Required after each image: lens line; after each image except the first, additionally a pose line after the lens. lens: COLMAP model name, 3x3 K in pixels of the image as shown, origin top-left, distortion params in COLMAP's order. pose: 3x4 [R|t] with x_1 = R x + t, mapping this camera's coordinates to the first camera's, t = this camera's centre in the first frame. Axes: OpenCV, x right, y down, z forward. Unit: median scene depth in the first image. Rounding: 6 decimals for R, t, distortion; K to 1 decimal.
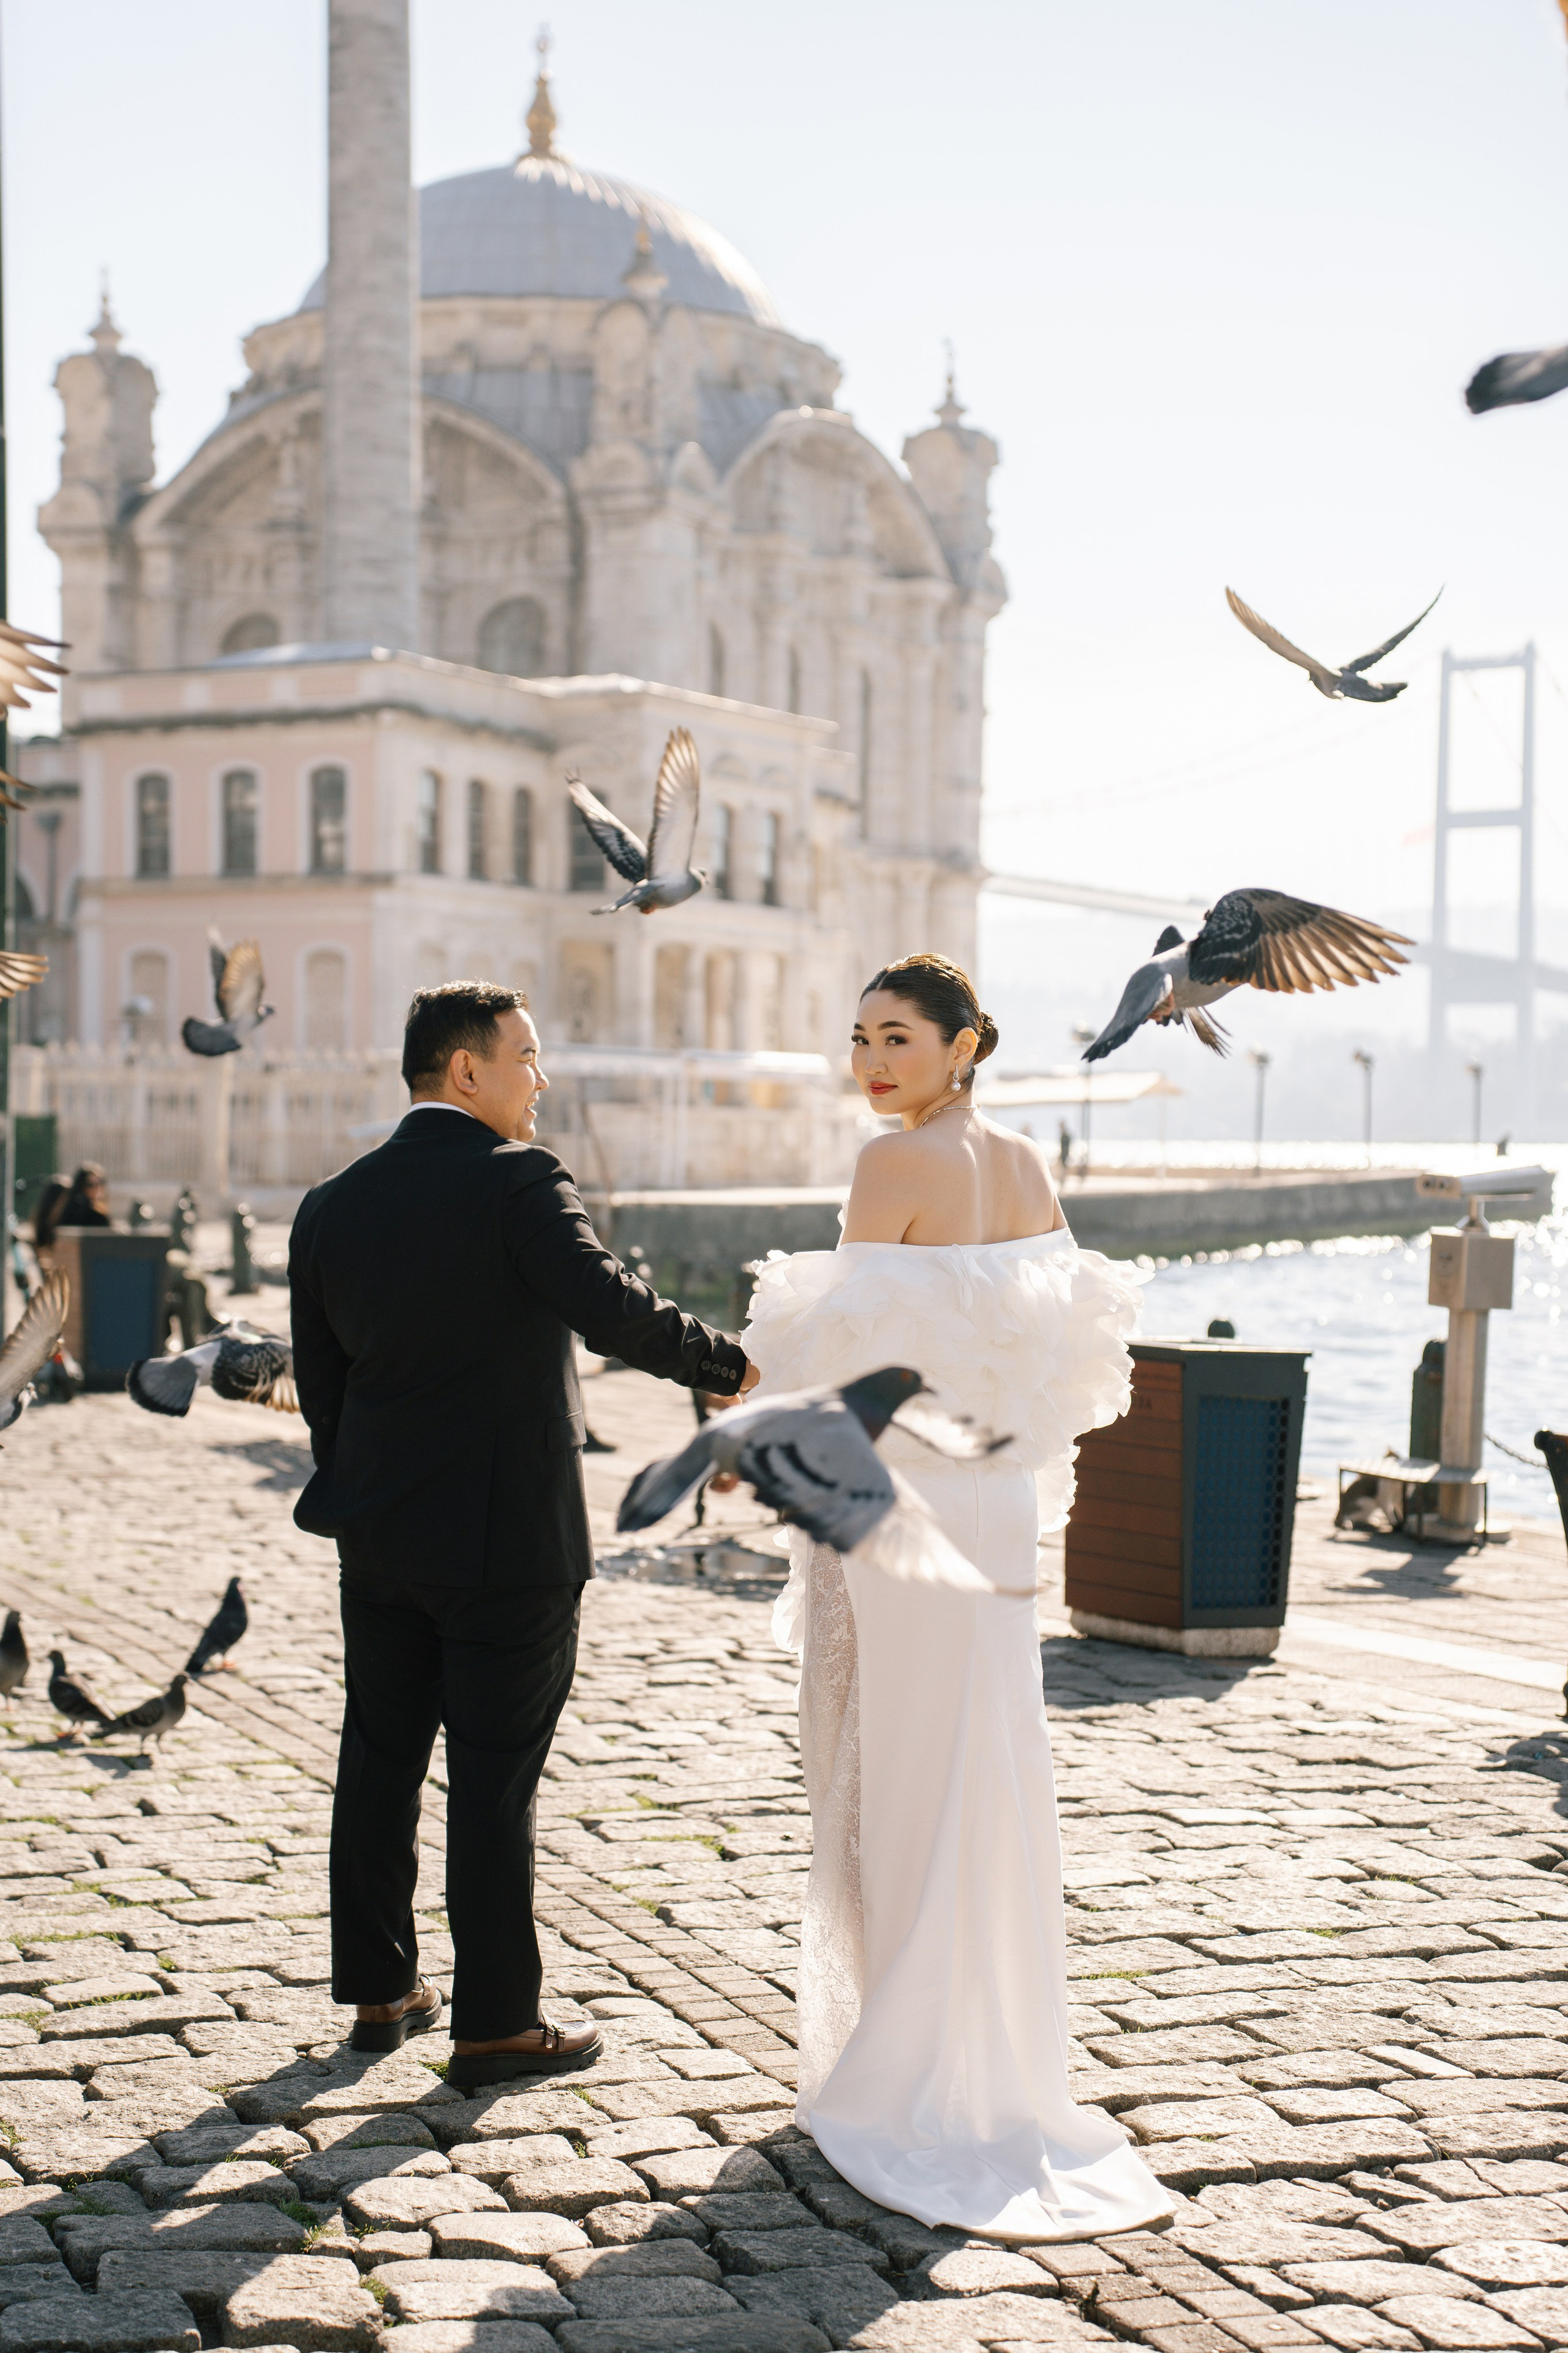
lens RADIAL K [[3551.8, 0, 784.0], [0, 3551.8, 1176.5], [0, 0, 1]] dist [0.257149, 0.182128]
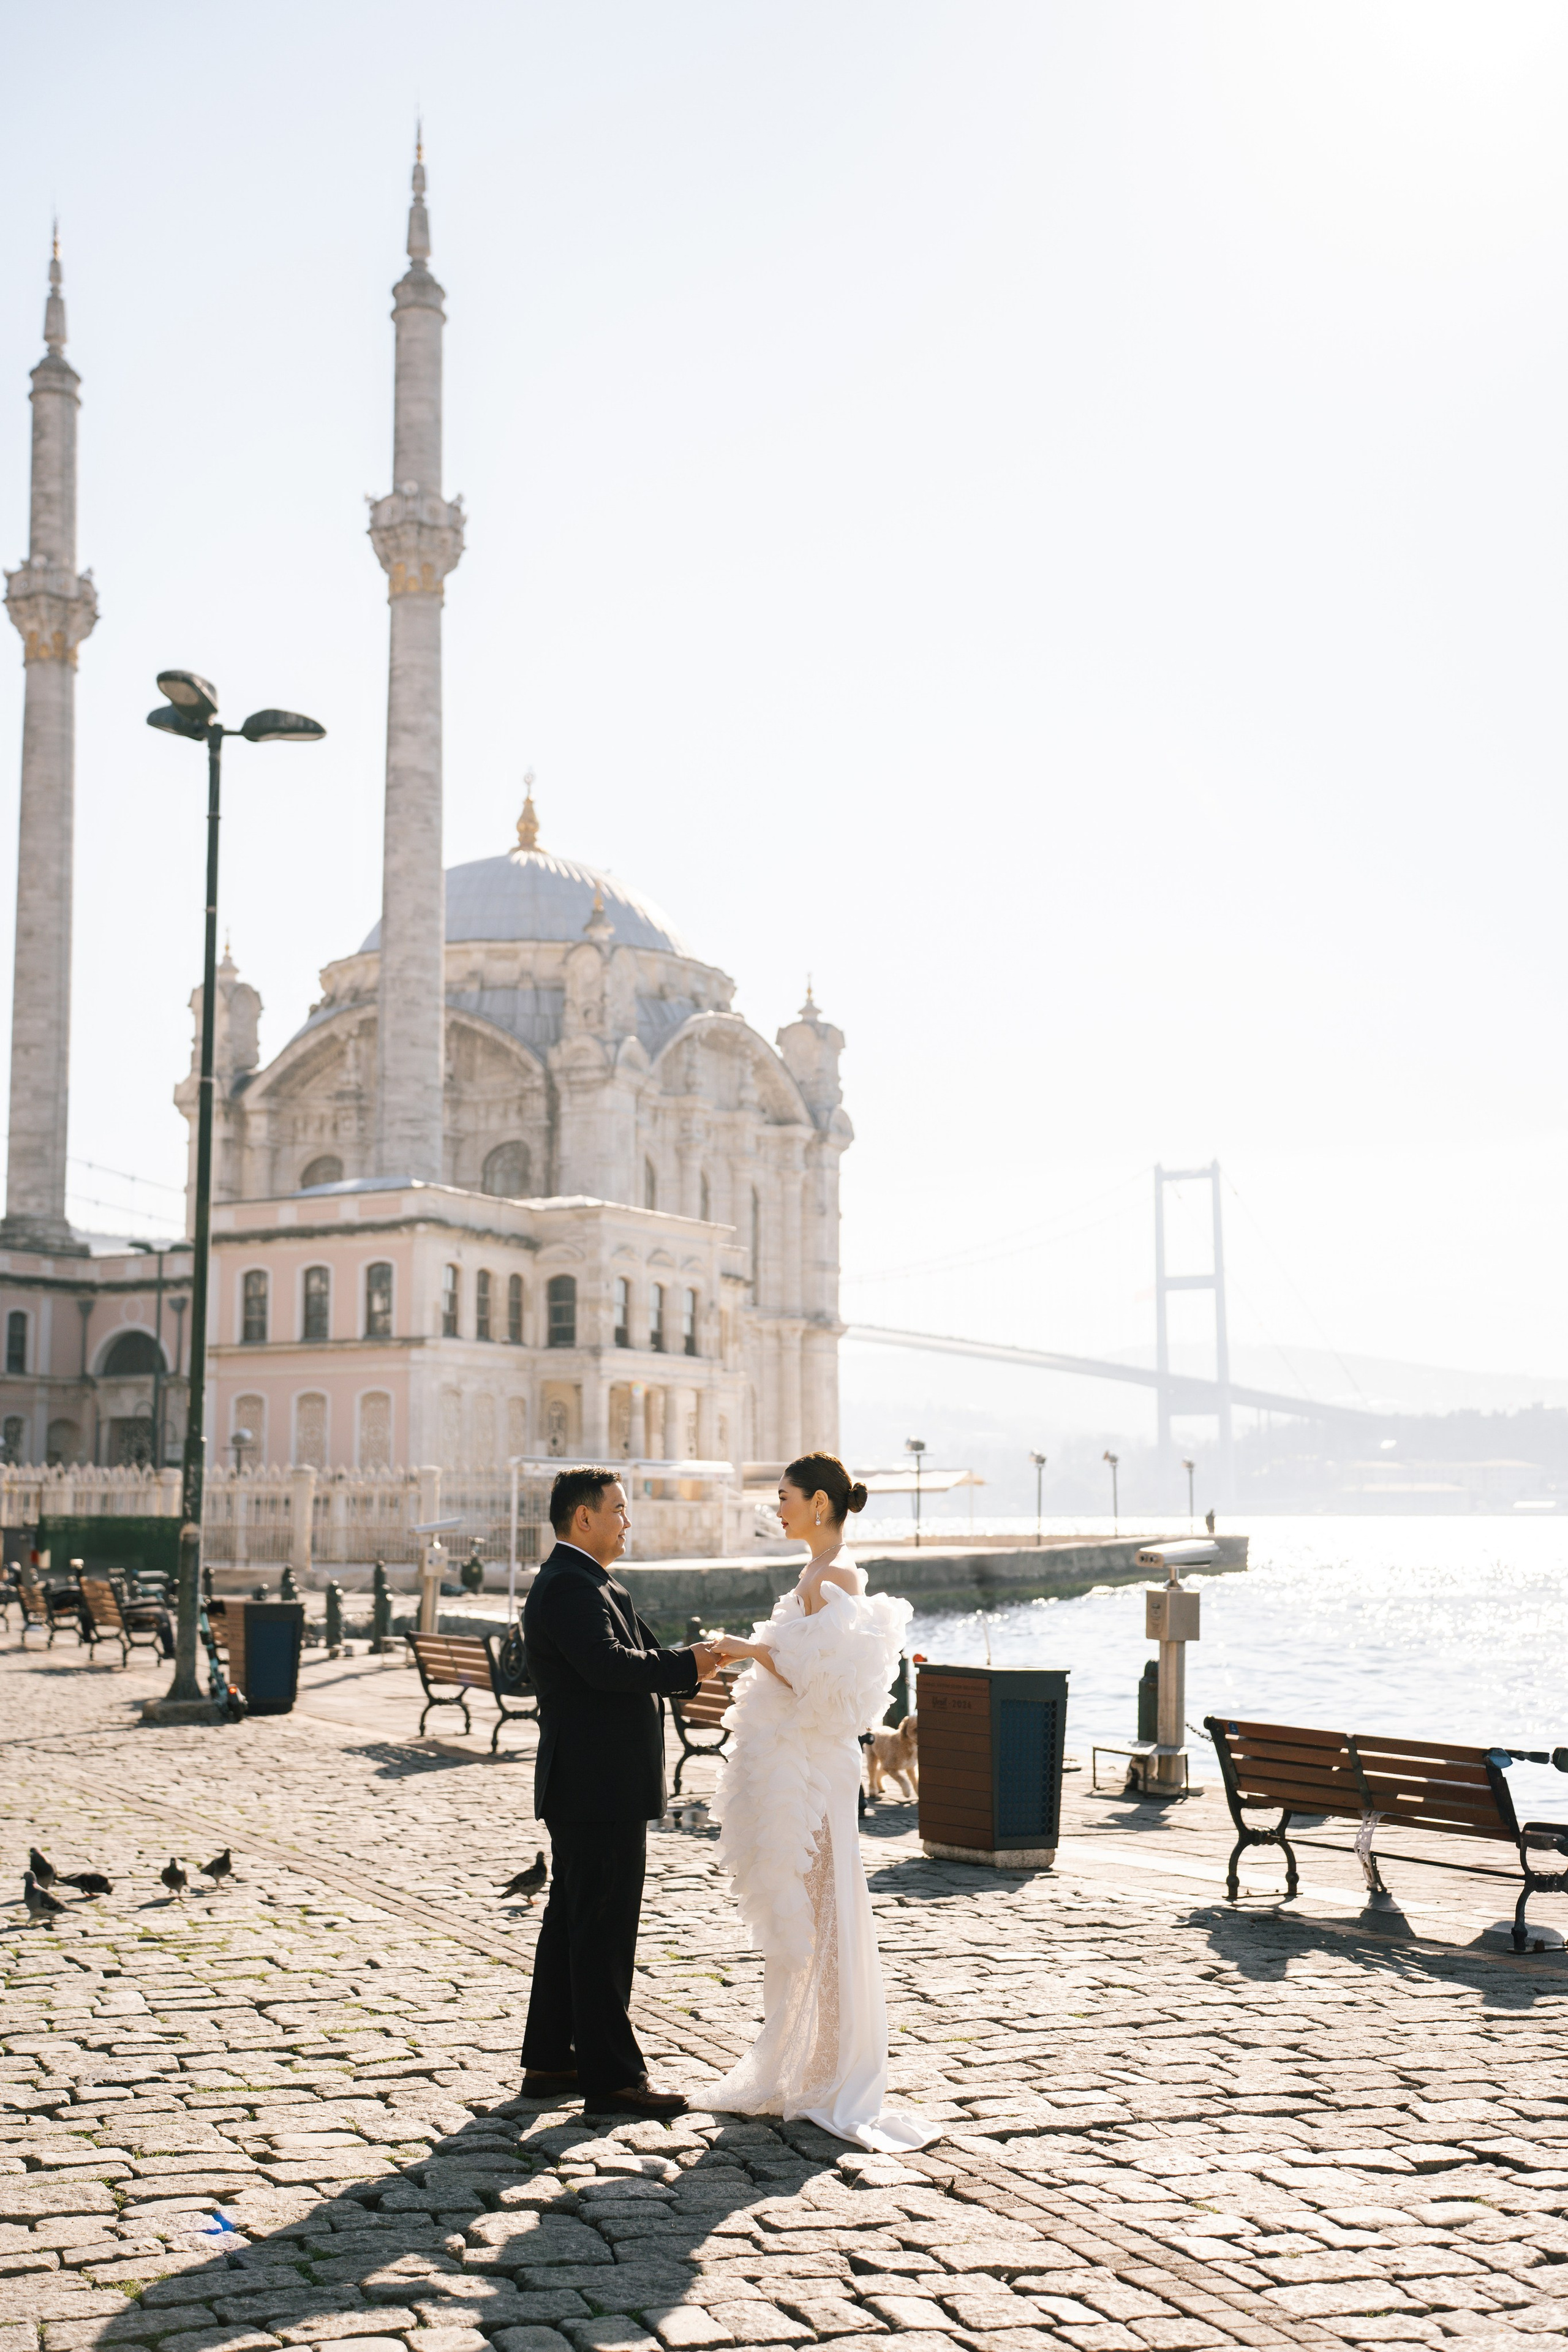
lens RADIAL K [[2574.3, 0, 784.0], [0, 2574.3, 1176.0], [0, 0, 1]] dist [0.092937, 0.009949]
pose [[0.999313, -0.010798, 0.035454, -0.002380], [0.015716, 0.989812, -0.141509, -0.001052], [-0.033565, 0.141969, 0.989302, -0.021927]]
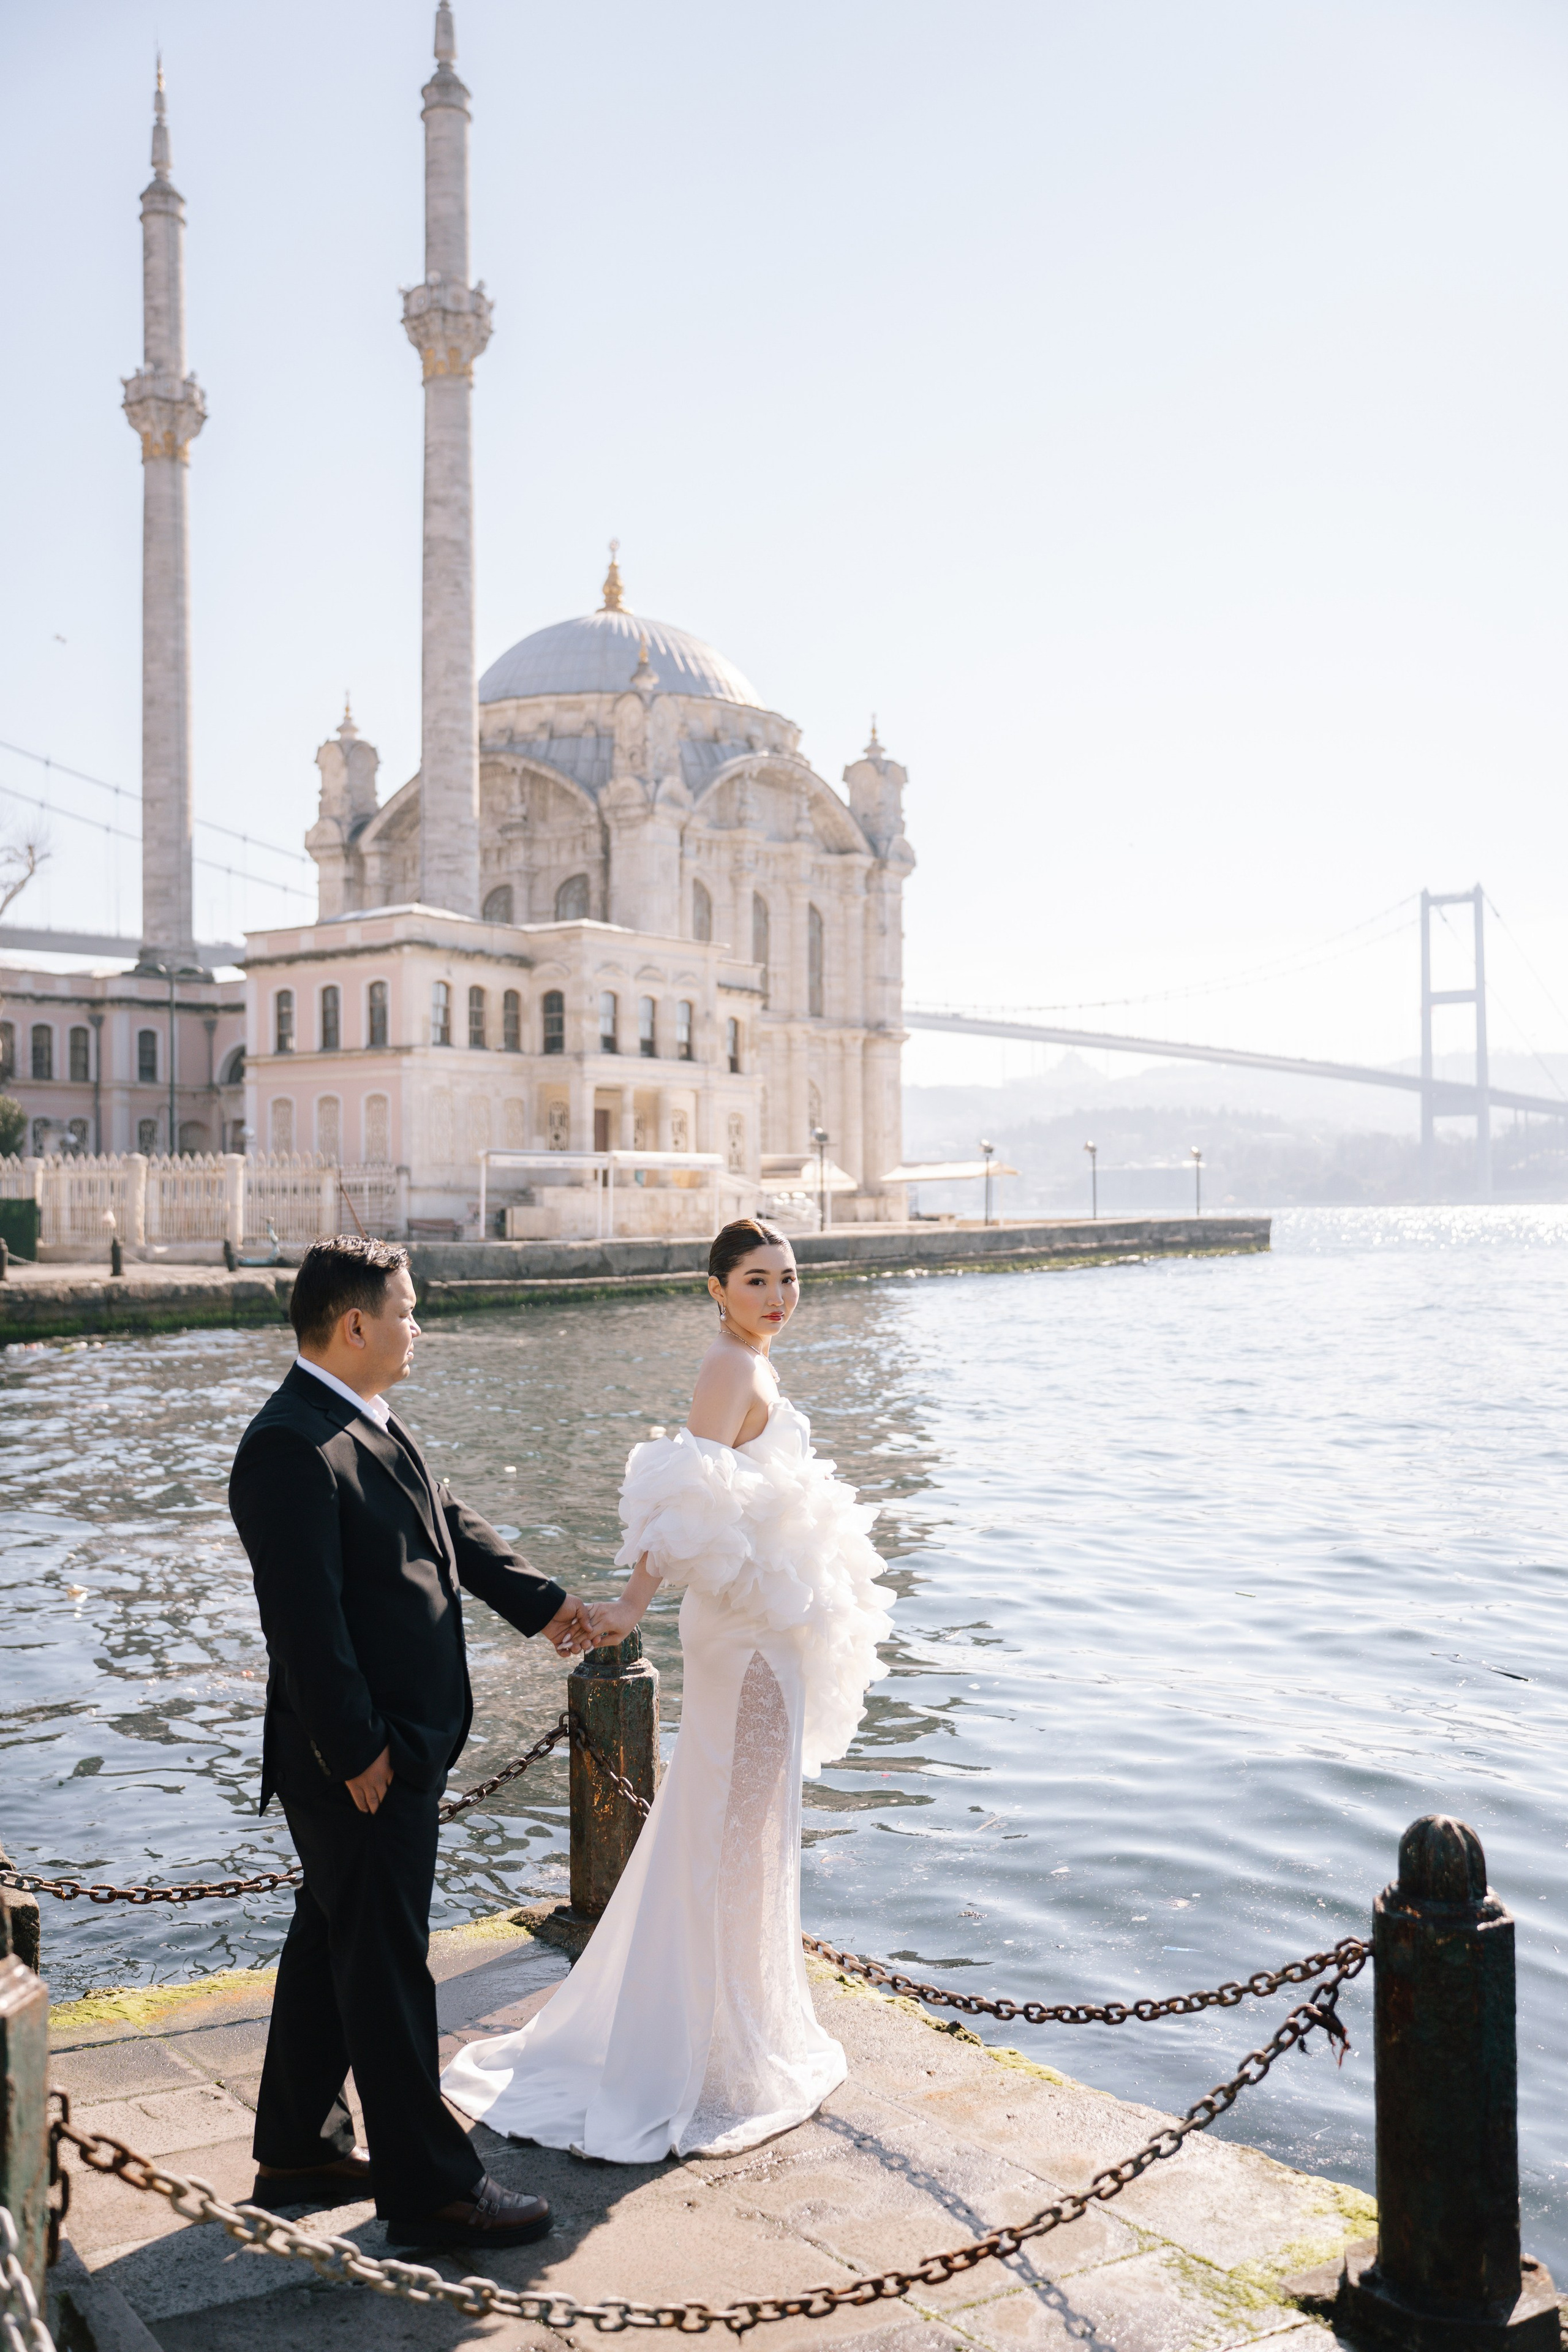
lens RADIAL K [[2238.5, 0, 784.0], [0, 2238.5, 1176.0], [0, 0, 1]] dist [-0.010639, 0.090415]
pose [[0.994562, -0.020399, -0.102129, 0.142289], [0.017711, 0.999474, -0.027162, 0.003688], [0.102629, 0.025206, 0.994400, 0.014854]]
